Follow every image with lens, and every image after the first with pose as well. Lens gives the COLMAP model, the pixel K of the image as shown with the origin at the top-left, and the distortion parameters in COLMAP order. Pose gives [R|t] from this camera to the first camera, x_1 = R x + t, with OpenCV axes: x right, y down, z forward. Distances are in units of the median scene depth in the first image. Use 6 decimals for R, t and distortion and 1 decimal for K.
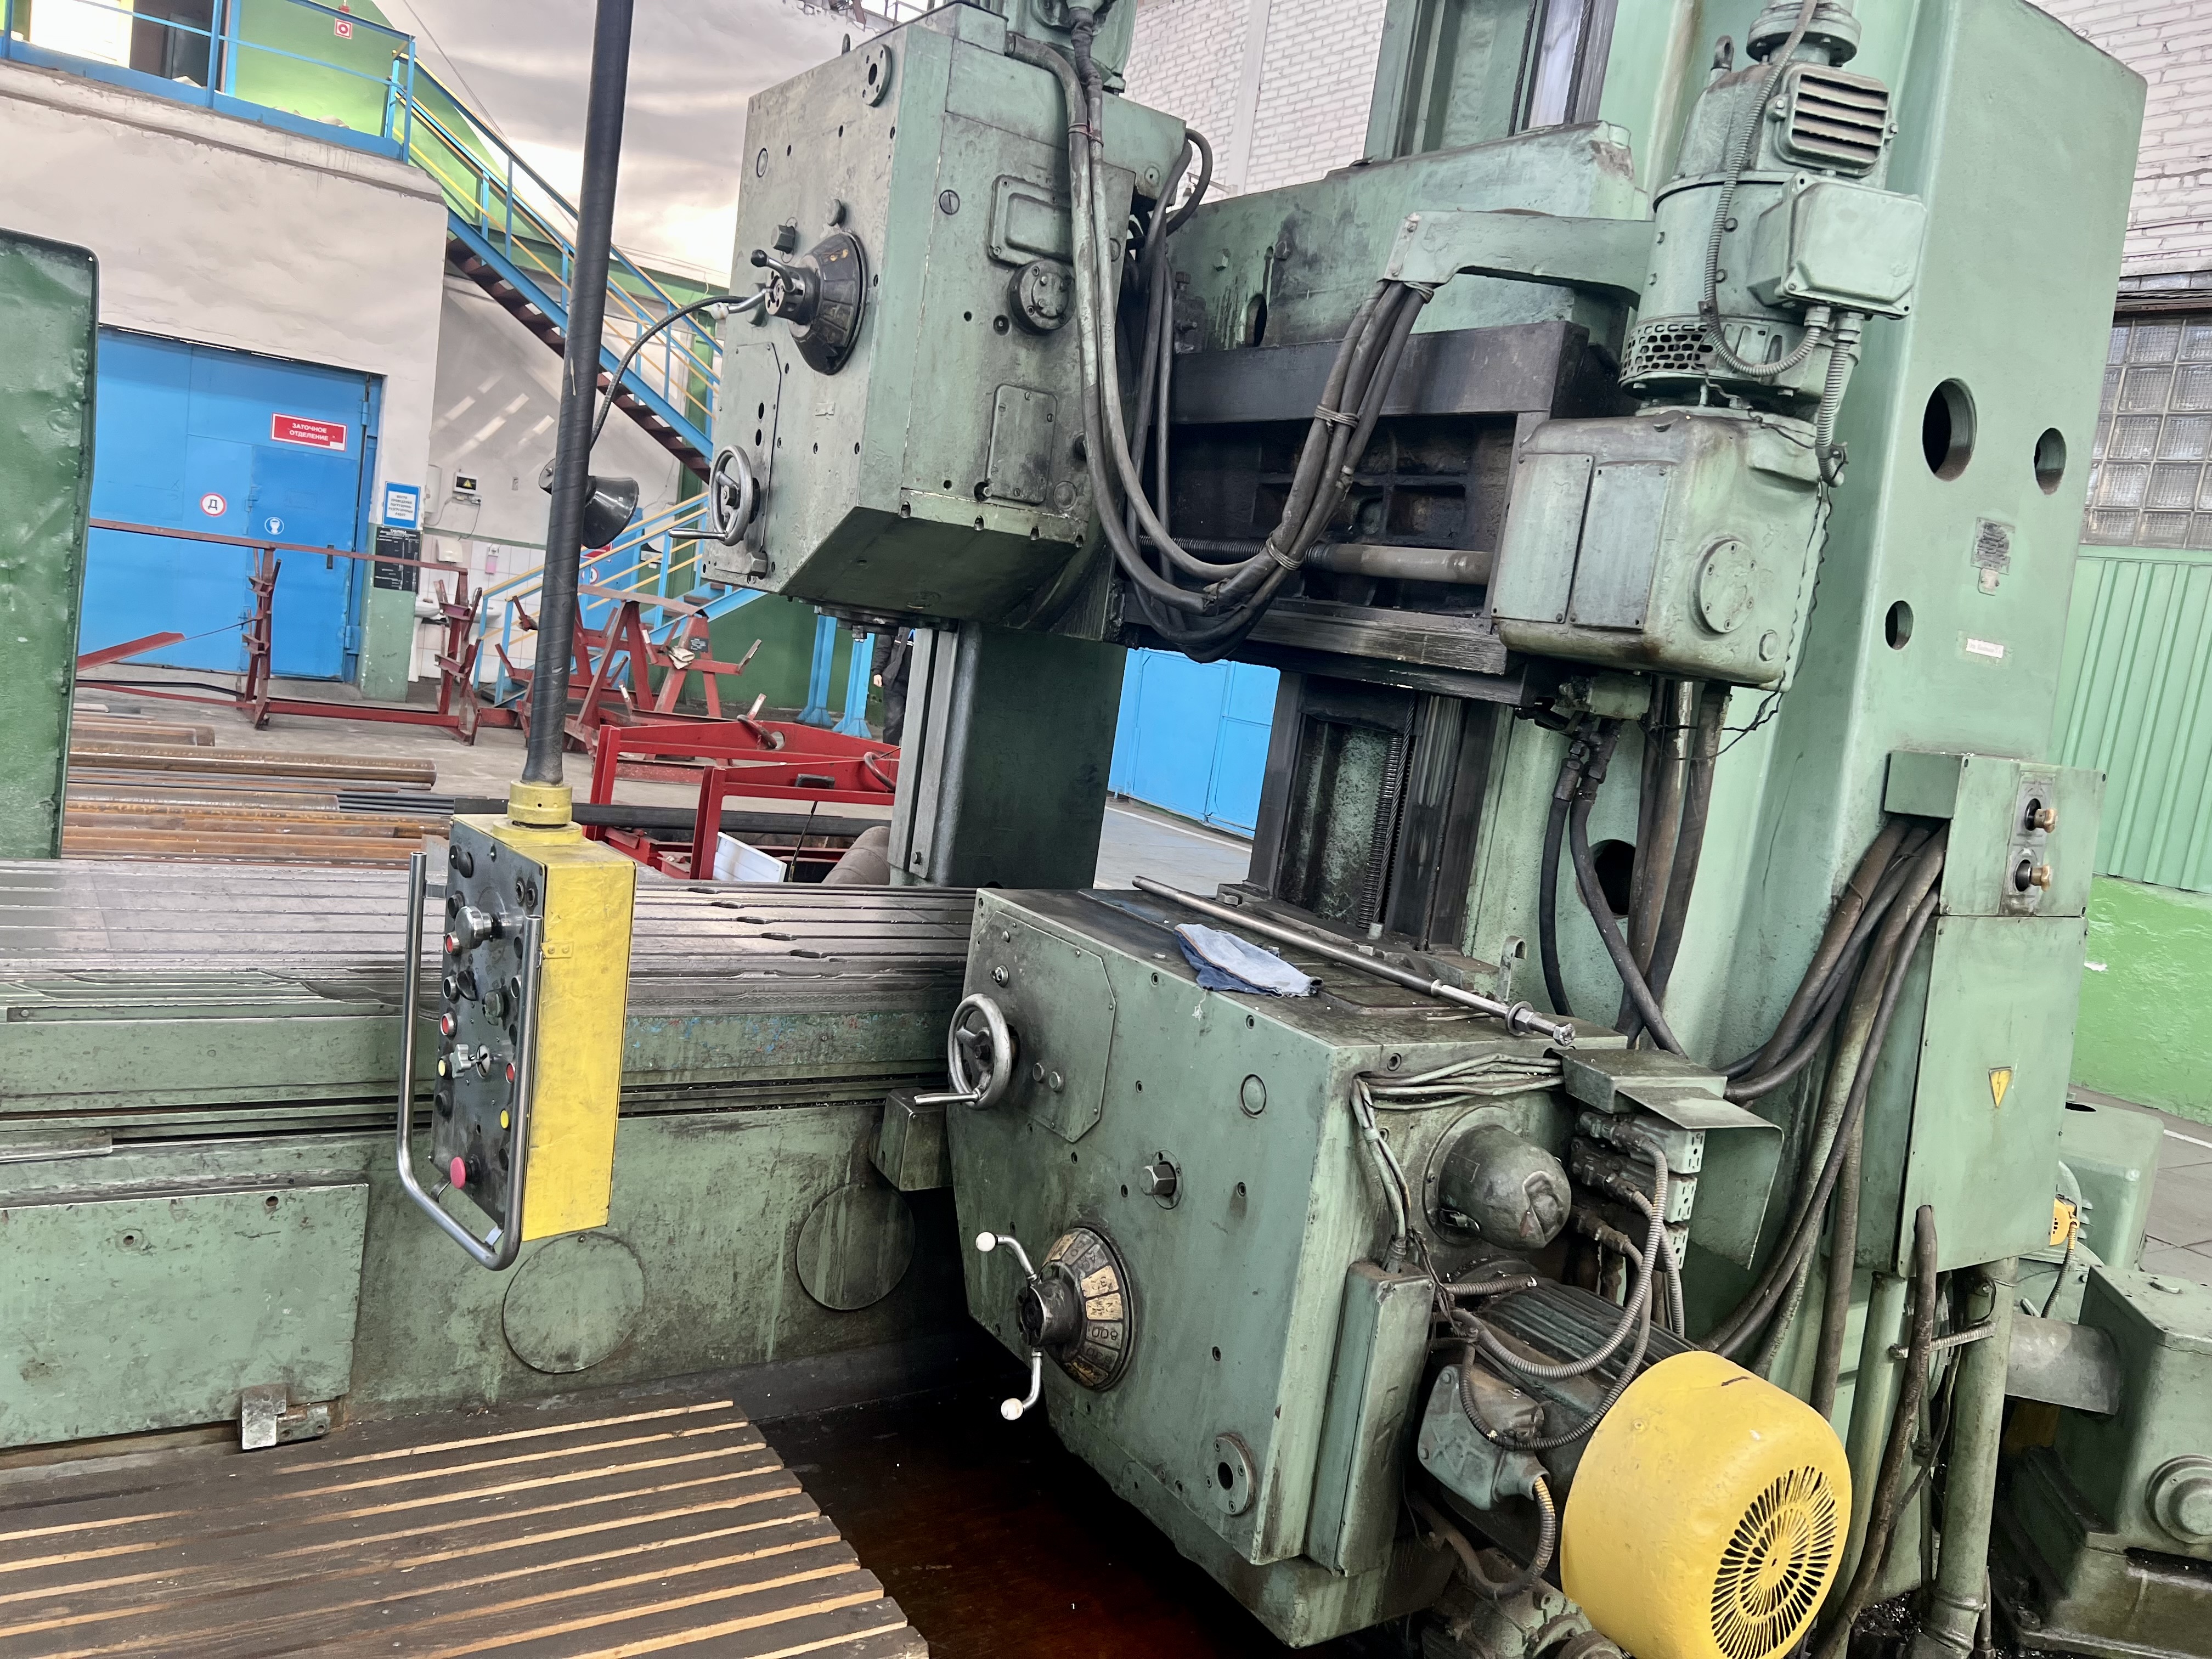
lens RADIAL K [[1708.4, 0, 1087.4], [0, 1708.4, 844.3], [0, 0, 1]] dist [0.012486, -0.029436]
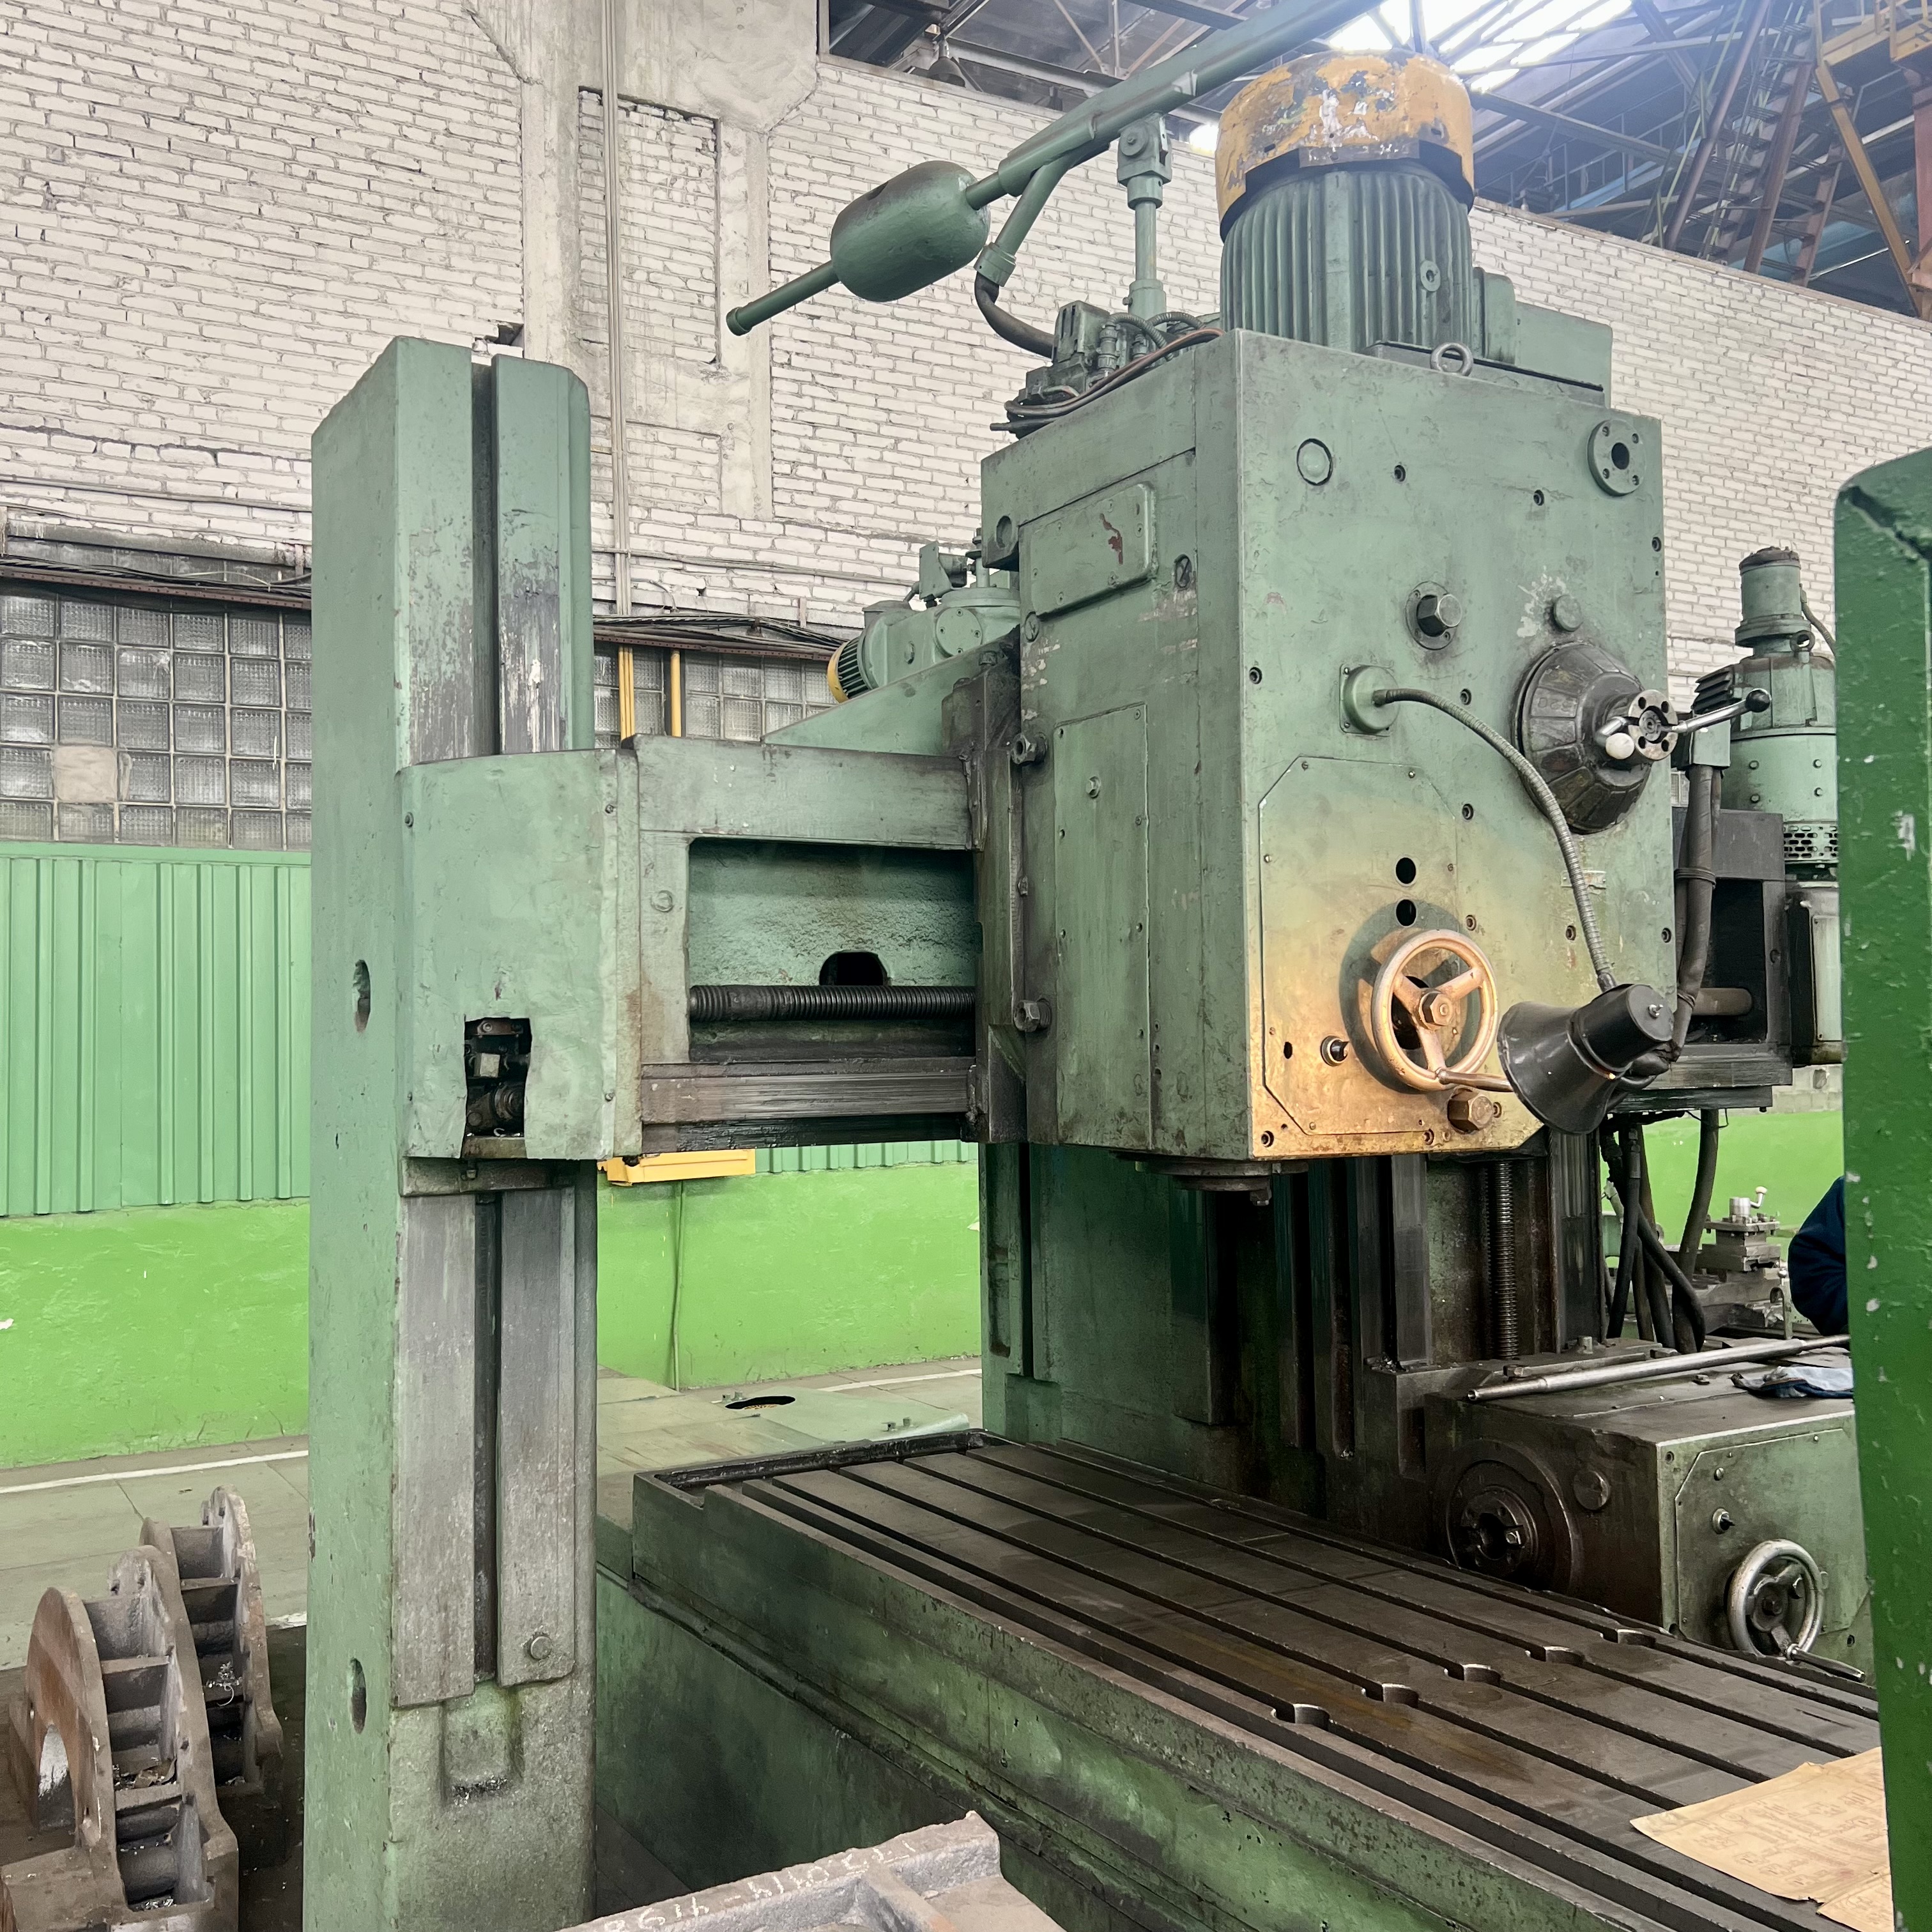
lens RADIAL K [[1974.5, 0, 963.1], [0, 1974.5, 950.6], [0, 0, 1]] dist [0.014552, 0.000000]
pose [[0.040792, -0.090575, 0.995054, -1.105273], [0.158773, 0.983816, 0.083043, -0.374556], [-0.986472, 0.154601, 0.054513, 1.357246]]
